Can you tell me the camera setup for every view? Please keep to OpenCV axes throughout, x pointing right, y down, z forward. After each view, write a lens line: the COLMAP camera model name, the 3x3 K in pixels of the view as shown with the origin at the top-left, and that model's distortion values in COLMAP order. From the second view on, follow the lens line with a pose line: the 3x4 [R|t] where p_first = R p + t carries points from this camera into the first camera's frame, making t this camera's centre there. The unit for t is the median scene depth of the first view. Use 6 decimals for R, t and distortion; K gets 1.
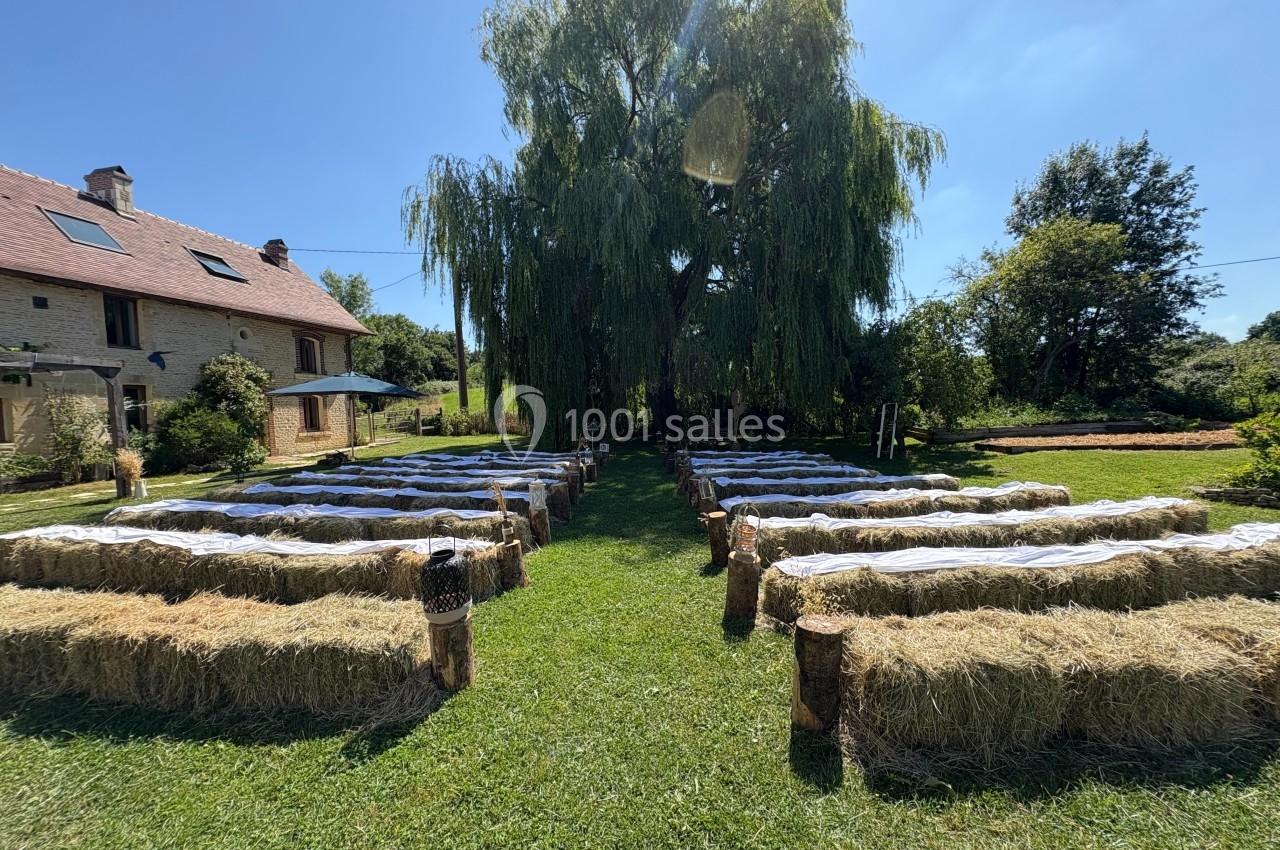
lens RADIAL K [[510.9, 0, 636.0], [0, 510.9, 424.7], [0, 0, 1]] dist [-0.000150, 0.000151]
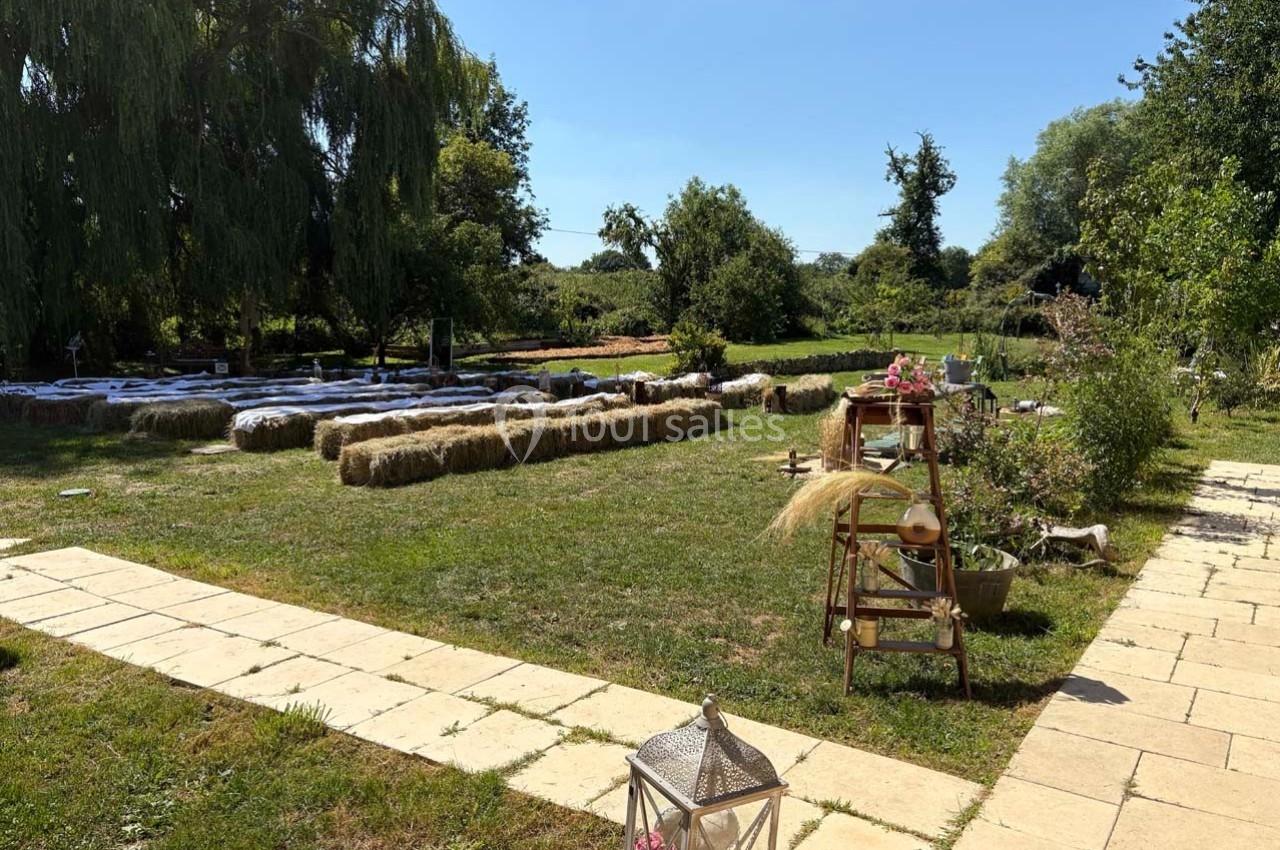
lens RADIAL K [[1215.0, 0, 498.8], [0, 1215.0, 423.0], [0, 0, 1]] dist [0.005488, 0.124083]
pose [[0.493101, -0.054044, 0.868292, -1.533576], [0.012796, 0.998411, 0.054877, 0.031944], [-0.869878, -0.015949, 0.493009, -0.280273]]
